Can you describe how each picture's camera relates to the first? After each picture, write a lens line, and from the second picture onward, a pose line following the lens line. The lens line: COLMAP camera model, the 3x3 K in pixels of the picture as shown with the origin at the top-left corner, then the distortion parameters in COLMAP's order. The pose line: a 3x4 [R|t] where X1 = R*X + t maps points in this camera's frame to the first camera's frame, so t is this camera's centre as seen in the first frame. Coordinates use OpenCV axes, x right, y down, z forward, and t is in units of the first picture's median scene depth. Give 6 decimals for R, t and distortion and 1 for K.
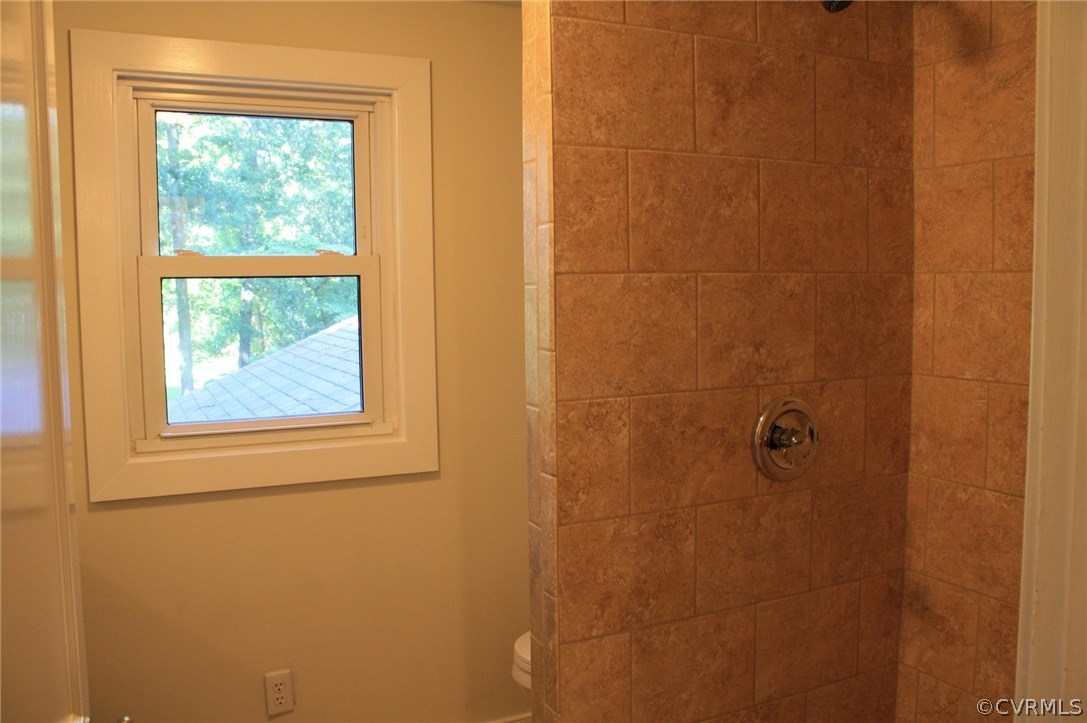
lens RADIAL K [[920.4, 0, 550.2], [0, 920.4, 362.8], [0, 0, 1]] dist [-0.163906, 0.141331]
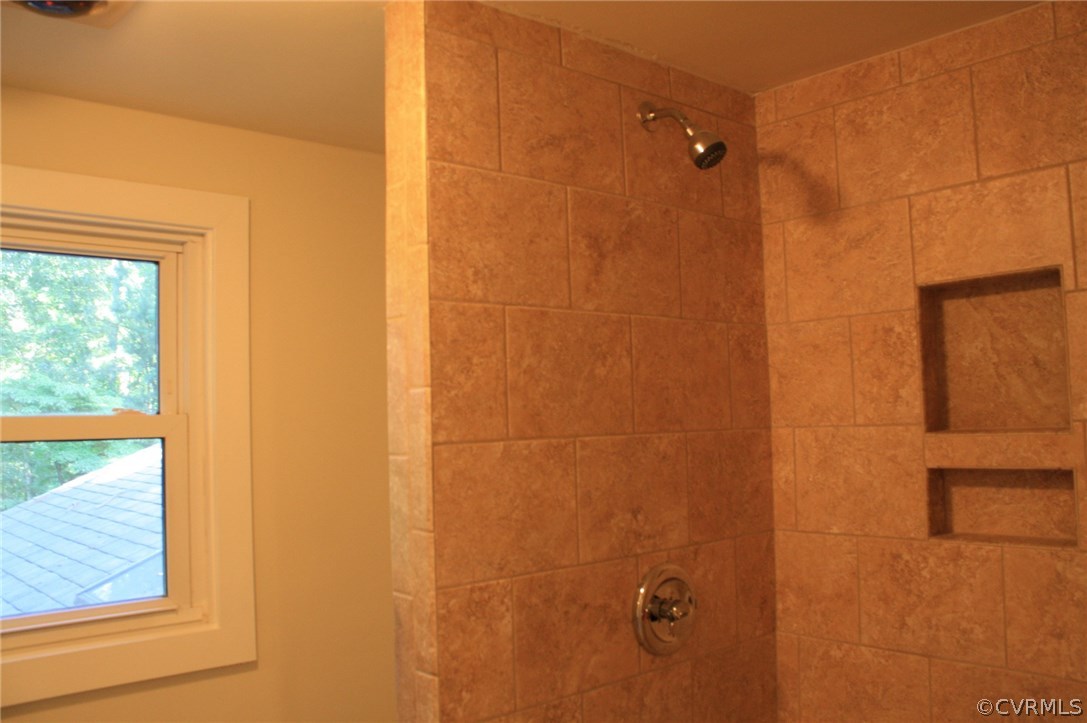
lens RADIAL K [[920.4, 0, 538.5], [0, 920.4, 360.4], [0, 0, 1]] dist [-0.163906, 0.141331]
pose [[0.965061, 0.001530, 0.262020, -0.116828], [0.037805, 0.988707, -0.145015, -0.040829], [-0.259283, 0.149854, 0.954105, 0.106865]]
